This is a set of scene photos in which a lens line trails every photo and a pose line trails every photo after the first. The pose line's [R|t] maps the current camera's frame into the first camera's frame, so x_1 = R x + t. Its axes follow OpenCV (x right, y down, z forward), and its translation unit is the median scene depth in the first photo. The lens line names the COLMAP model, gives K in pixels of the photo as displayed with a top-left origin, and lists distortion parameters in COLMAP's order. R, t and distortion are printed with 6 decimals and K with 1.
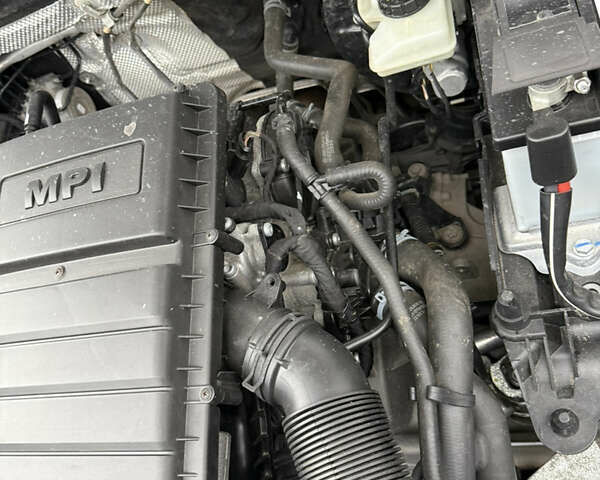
lens RADIAL K [[564.5, 0, 296.0], [0, 564.5, 242.1], [0, 0, 1]] dist [0.030606, 0.000000]
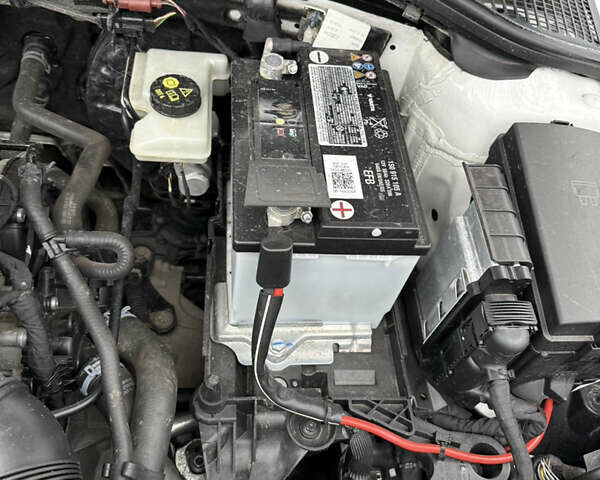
lens RADIAL K [[564.5, 0, 294.8], [0, 564.5, 235.1], [0, 0, 1]] dist [0.030606, 0.000000]
pose [[0.837951, 0.243161, 0.488580, -0.096571], [-0.153699, 0.964164, -0.216250, 0.032920], [-0.523655, 0.106112, 0.845296, -0.046851]]
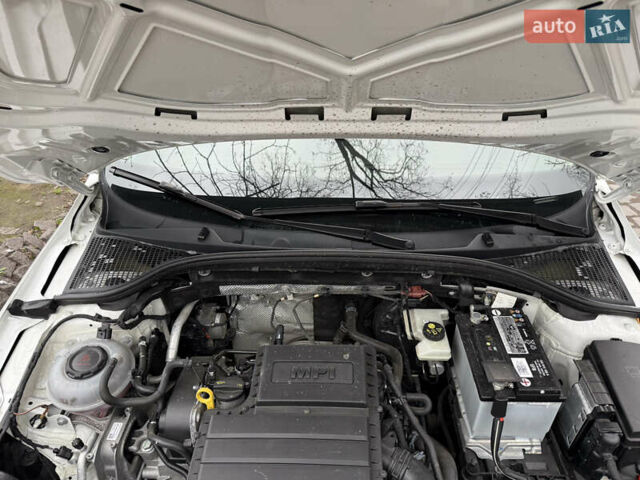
lens RADIAL K [[445.2, 0, 323.8], [0, 445.2, 236.5], [0, 0, 1]] dist [0.025023, -0.035828]
pose [[0.915345, 0.327684, 0.234023, -0.935226], [-0.175940, 0.848230, -0.499551, 0.320977], [-0.362200, 0.416087, 0.834076, -0.751278]]
